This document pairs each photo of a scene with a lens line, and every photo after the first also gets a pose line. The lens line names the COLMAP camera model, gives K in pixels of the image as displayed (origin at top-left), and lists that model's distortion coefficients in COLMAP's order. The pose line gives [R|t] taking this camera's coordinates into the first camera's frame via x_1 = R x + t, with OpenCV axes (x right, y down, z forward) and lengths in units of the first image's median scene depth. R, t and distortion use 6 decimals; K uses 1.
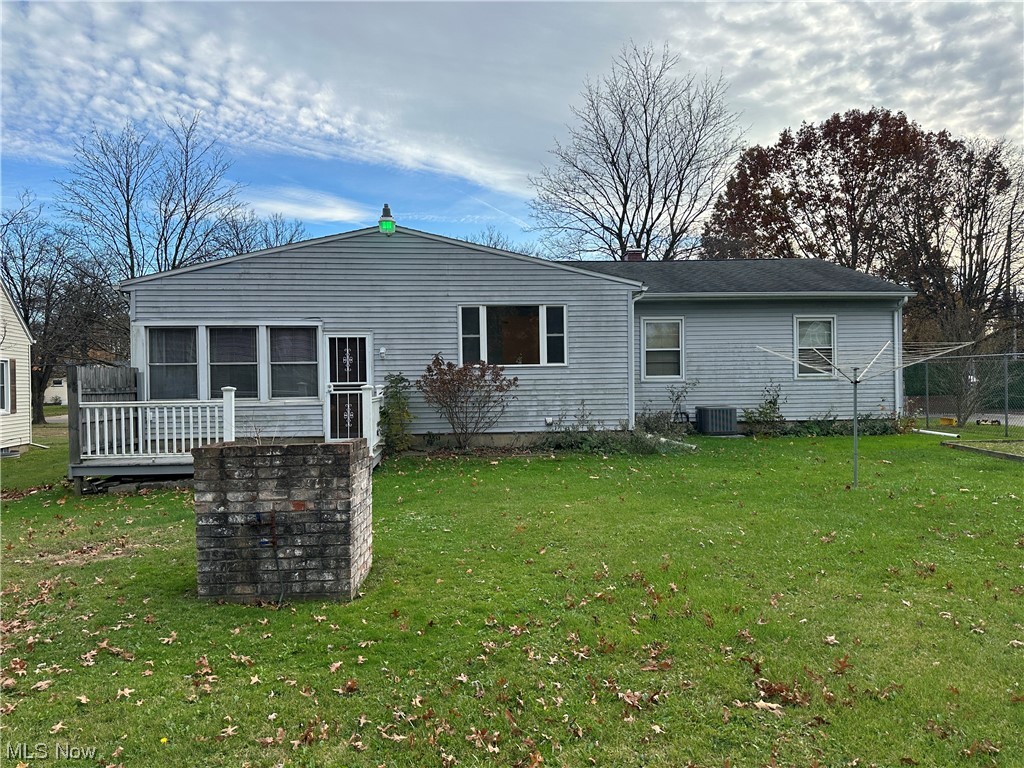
lens RADIAL K [[724.6, 0, 520.7], [0, 724.6, 385.8], [0, 0, 1]] dist [0.037819, -0.013461]
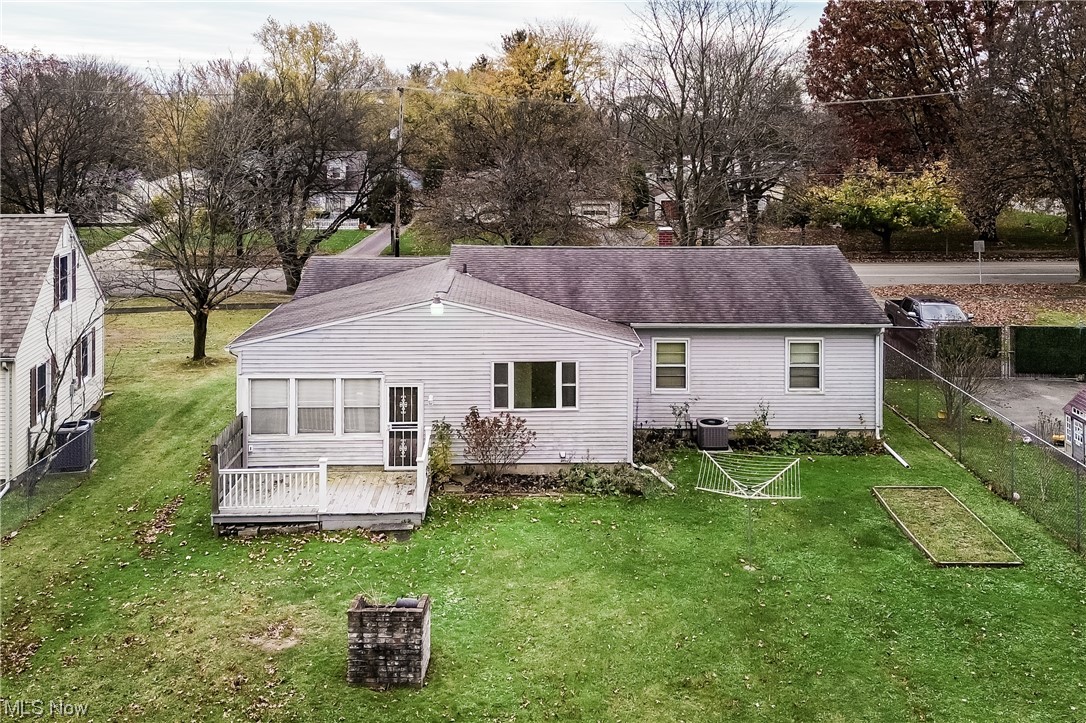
lens RADIAL K [[681.9, 0, 532.9], [0, 681.9, 358.8], [0, 0, 1]] dist [0.027559, 0.002914]
pose [[0.999255, 0.019920, -0.033046, 0.025020], [-0.019695, 0.999781, 0.007110, -0.127861], [0.033181, -0.006454, 0.999429, -0.180871]]
